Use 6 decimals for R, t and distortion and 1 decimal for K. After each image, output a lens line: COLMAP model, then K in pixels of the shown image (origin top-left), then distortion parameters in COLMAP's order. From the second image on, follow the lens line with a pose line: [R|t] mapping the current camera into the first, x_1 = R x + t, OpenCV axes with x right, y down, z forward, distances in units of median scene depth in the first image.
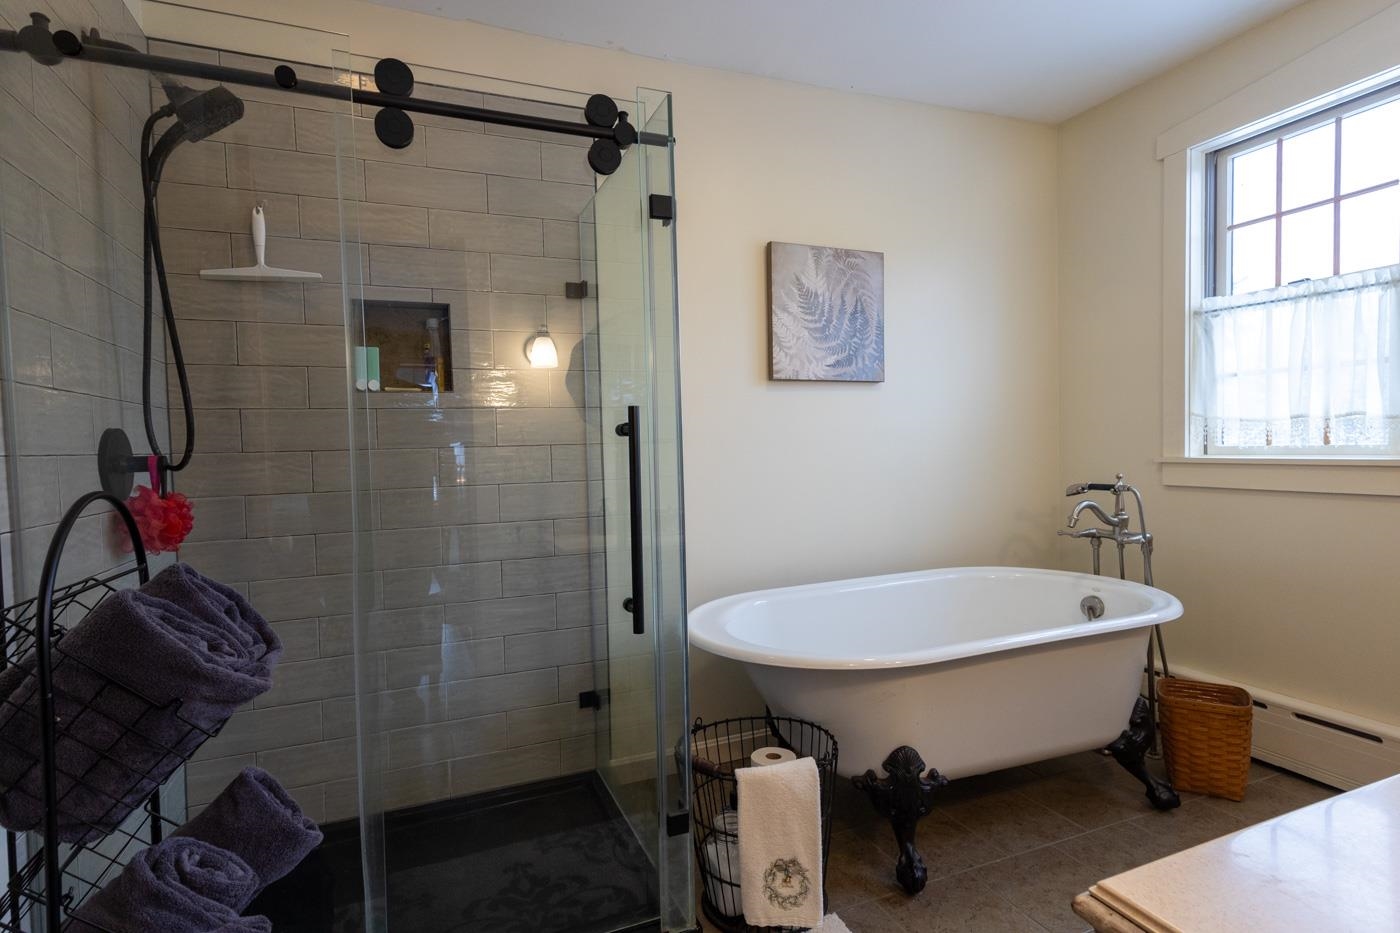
lens RADIAL K [[708.7, 0, 698.5], [0, 708.7, 467.0], [0, 0, 1]] dist [0.021833, 0.000196]
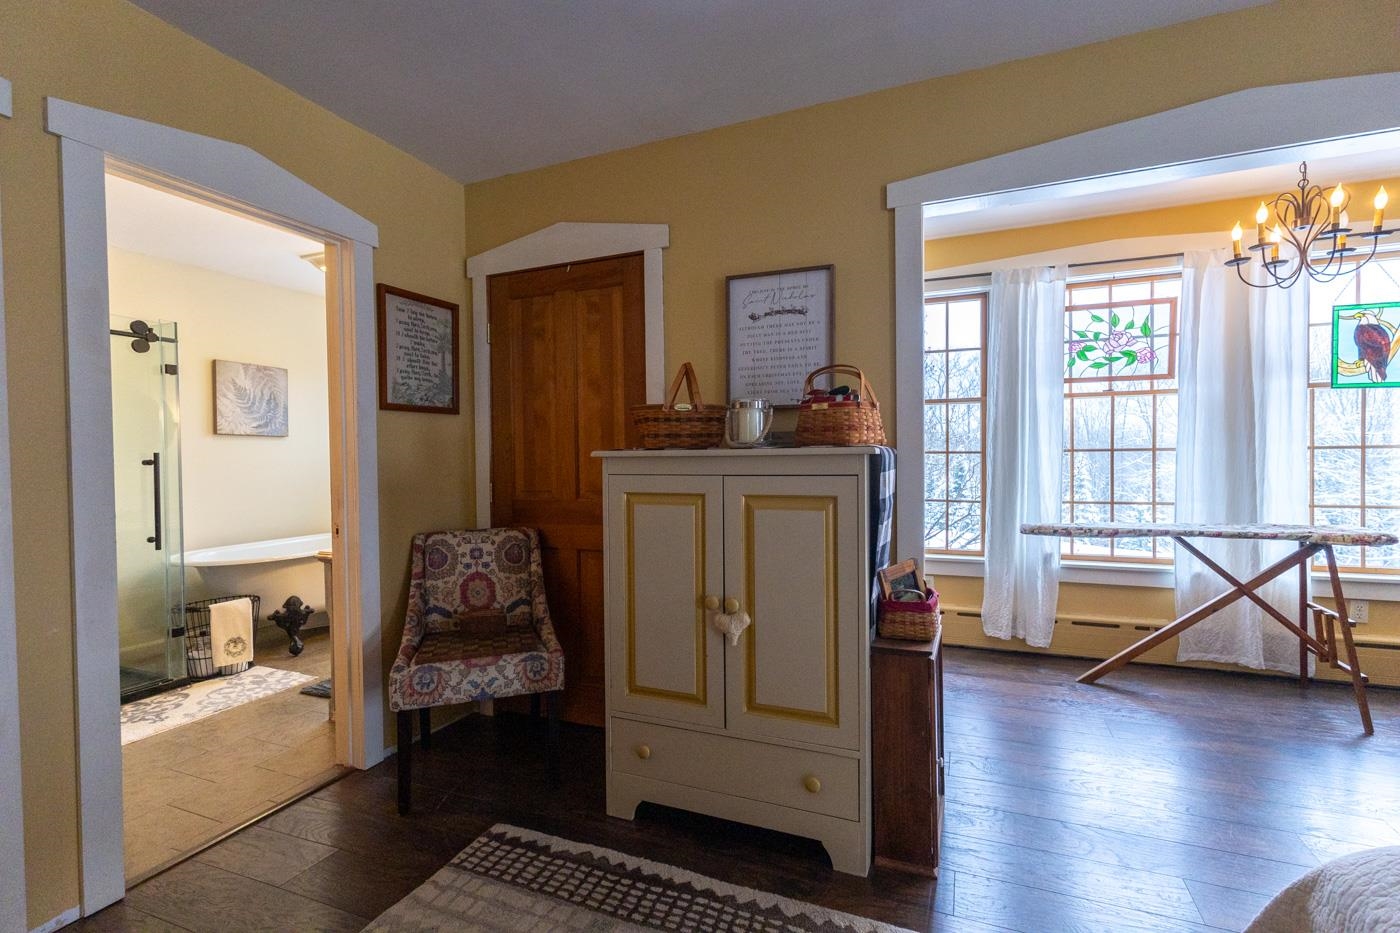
lens RADIAL K [[639.6, 0, 695.5], [0, 639.6, 469.1], [0, 0, 1]] dist [0.008227, -0.000145]
pose [[0.699413, 0.005326, 0.714698, -0.275916], [0.018508, 0.999502, -0.025561, 0.041343], [-0.714478, 0.031106, 0.698966, -1.326903]]
